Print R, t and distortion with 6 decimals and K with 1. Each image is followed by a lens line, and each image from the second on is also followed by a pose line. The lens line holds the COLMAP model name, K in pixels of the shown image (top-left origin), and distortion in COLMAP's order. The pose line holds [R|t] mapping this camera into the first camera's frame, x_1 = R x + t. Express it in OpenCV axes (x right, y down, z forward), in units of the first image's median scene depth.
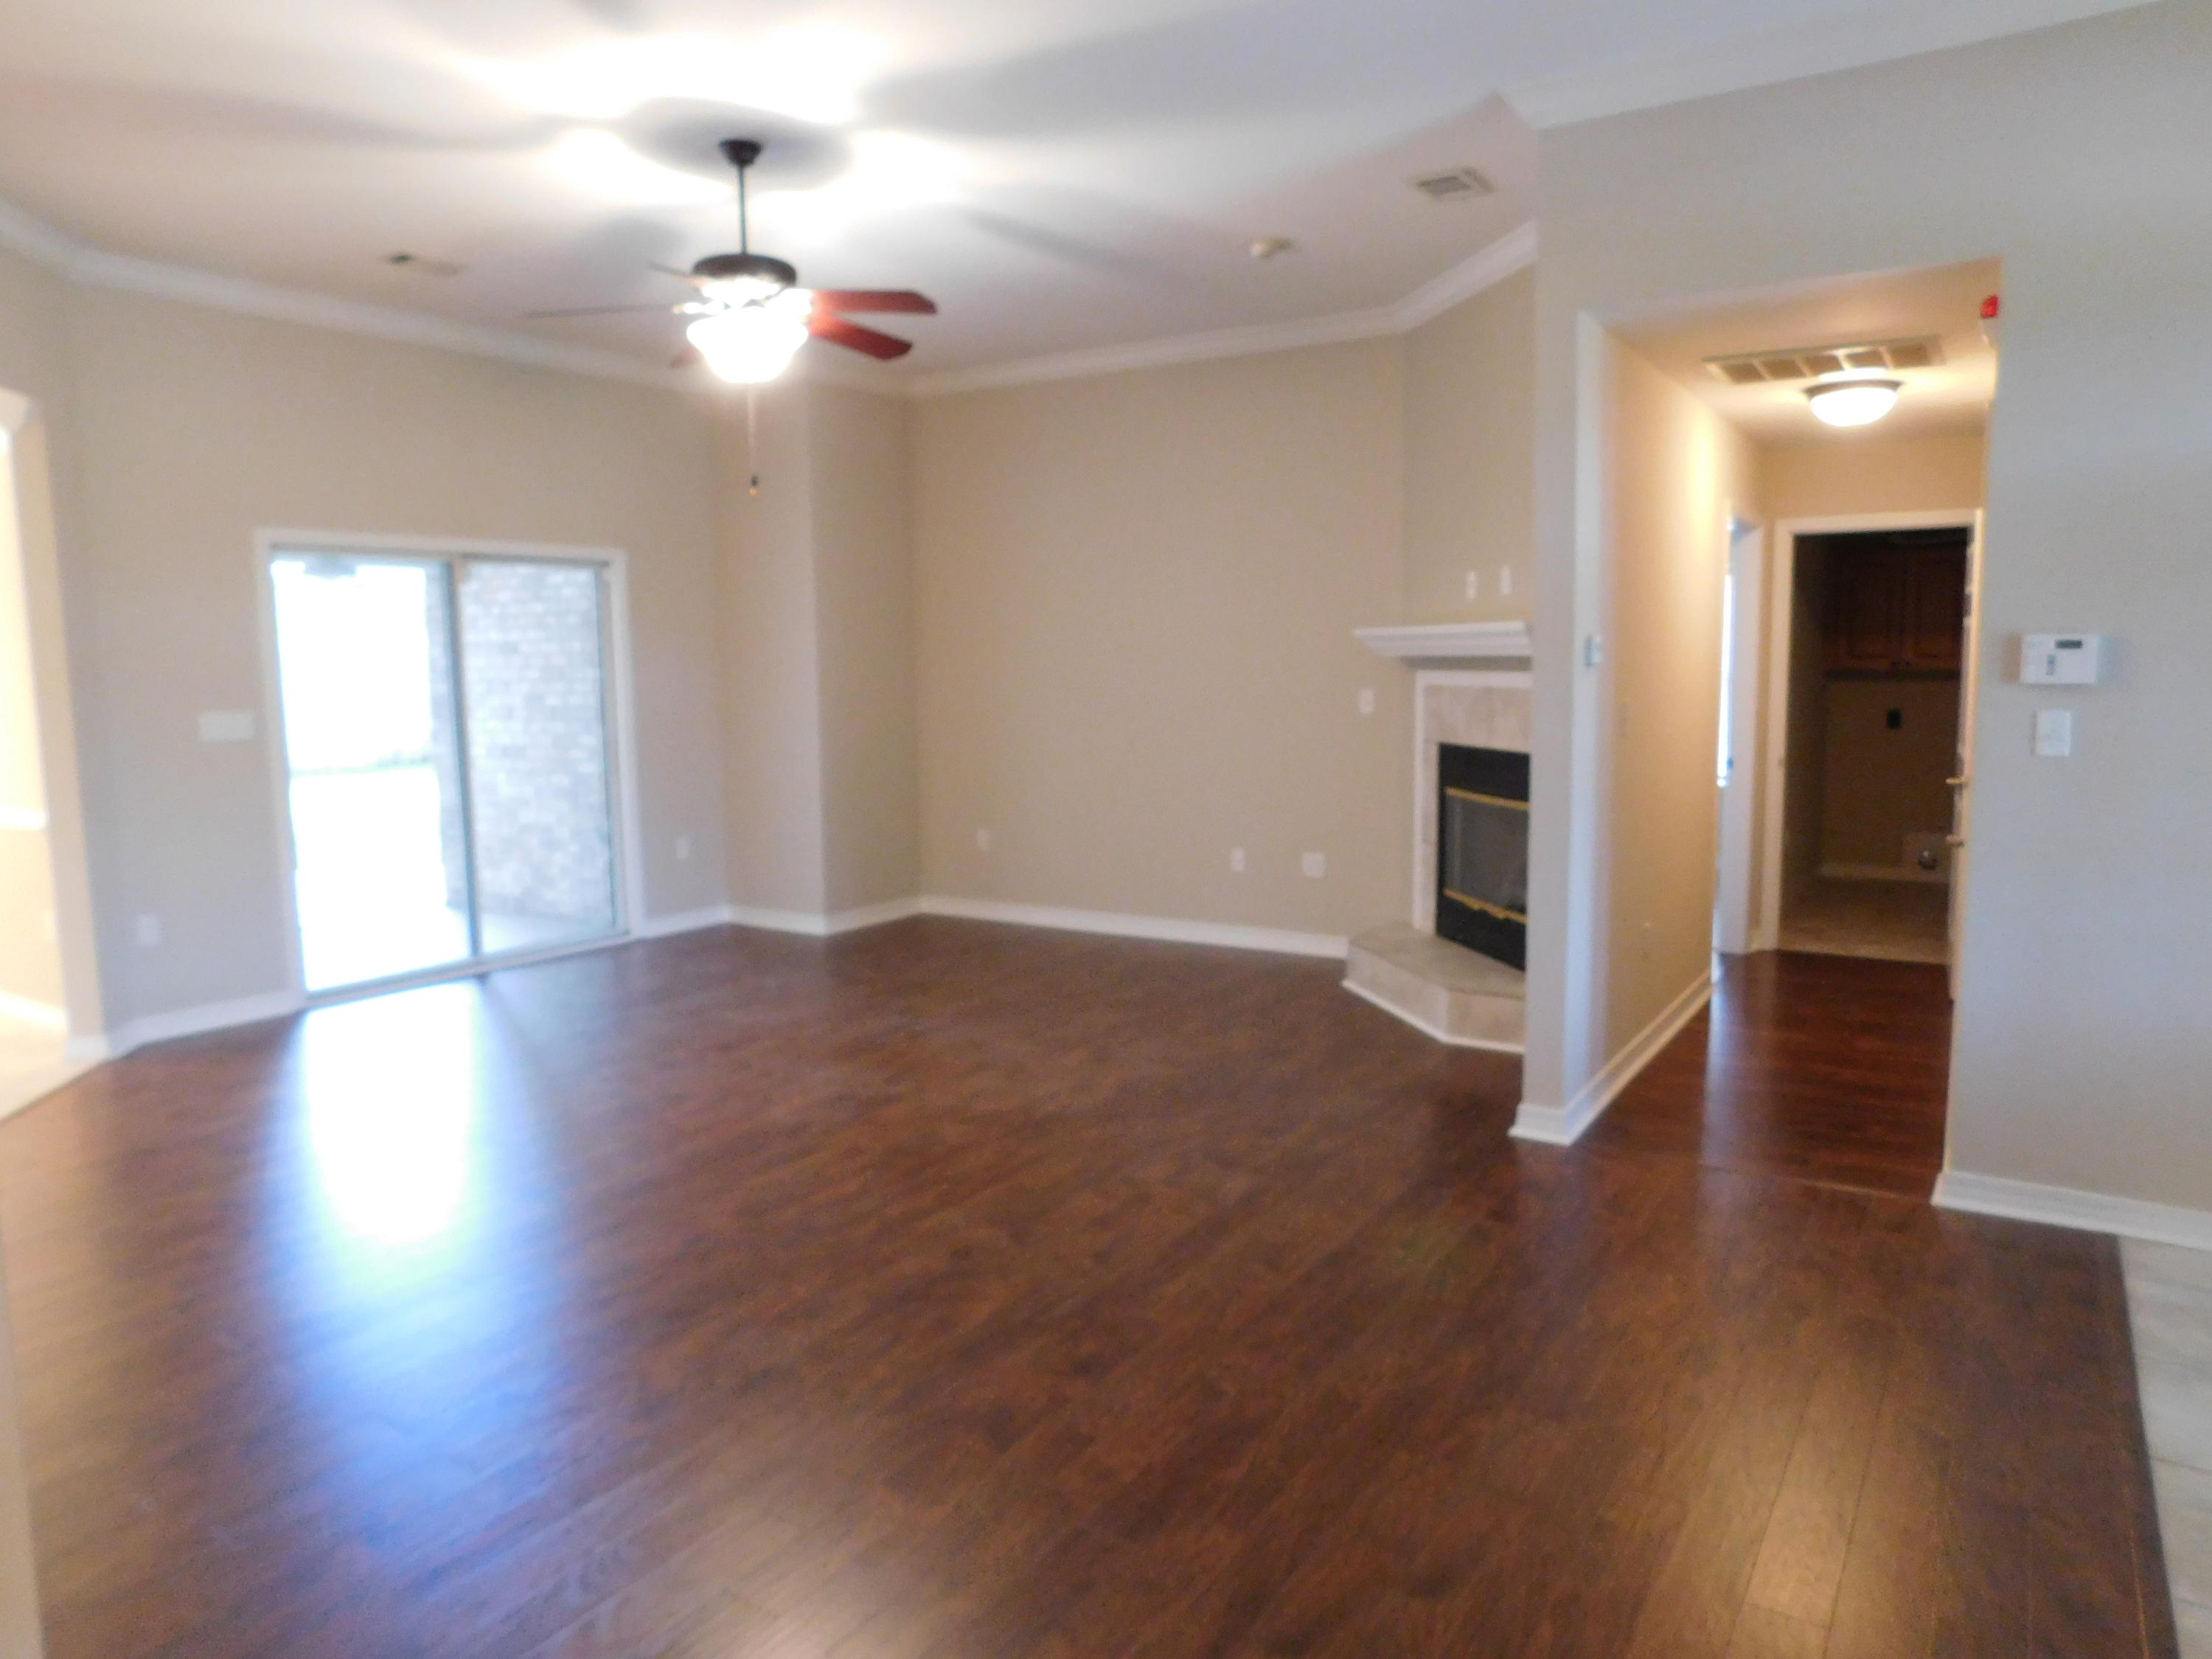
lens RADIAL K [[1465.8, 0, 1123.3], [0, 1465.8, 820.9], [0, 0, 1]] dist [-0.050839, 0.027696]
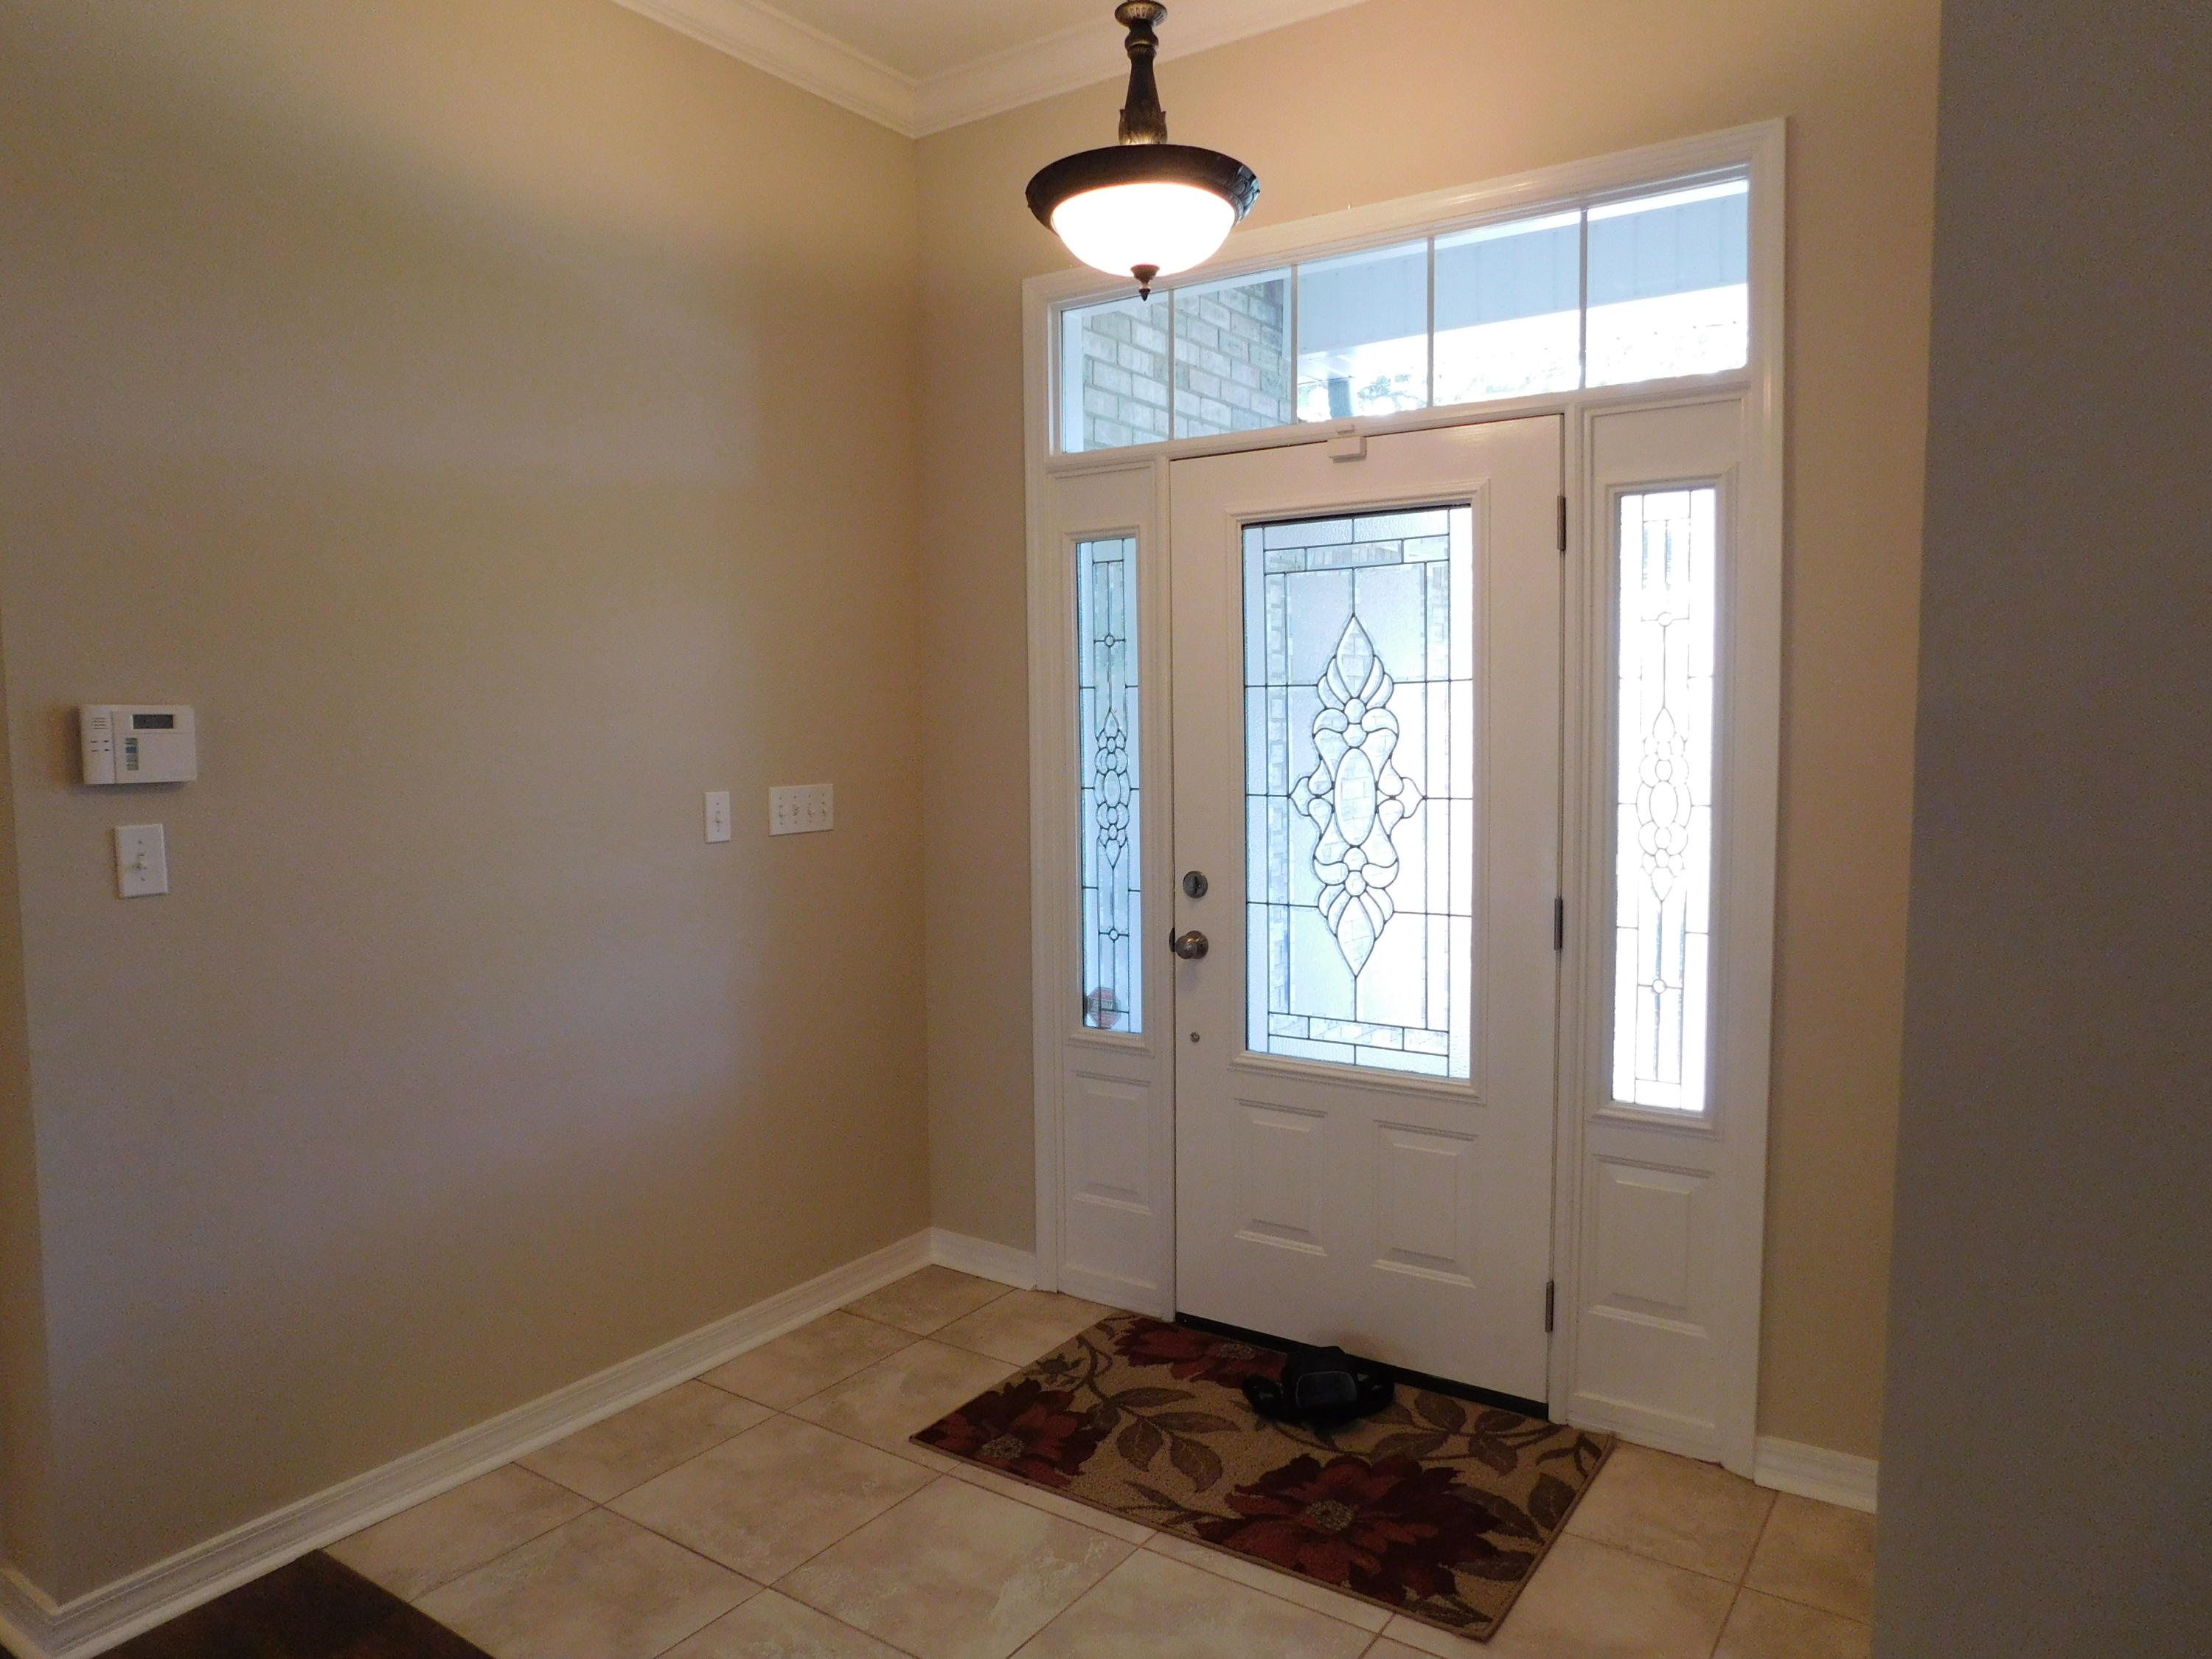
lens RADIAL K [[1465.8, 0, 1116.6], [0, 1465.8, 825.0], [0, 0, 1]] dist [-0.050839, 0.027696]
pose [[0.032075, -0.074279, 0.996722, 0.014382], [0.113289, 0.991078, 0.070213, -0.043305], [-0.993044, 0.110666, 0.040204, 0.327509]]
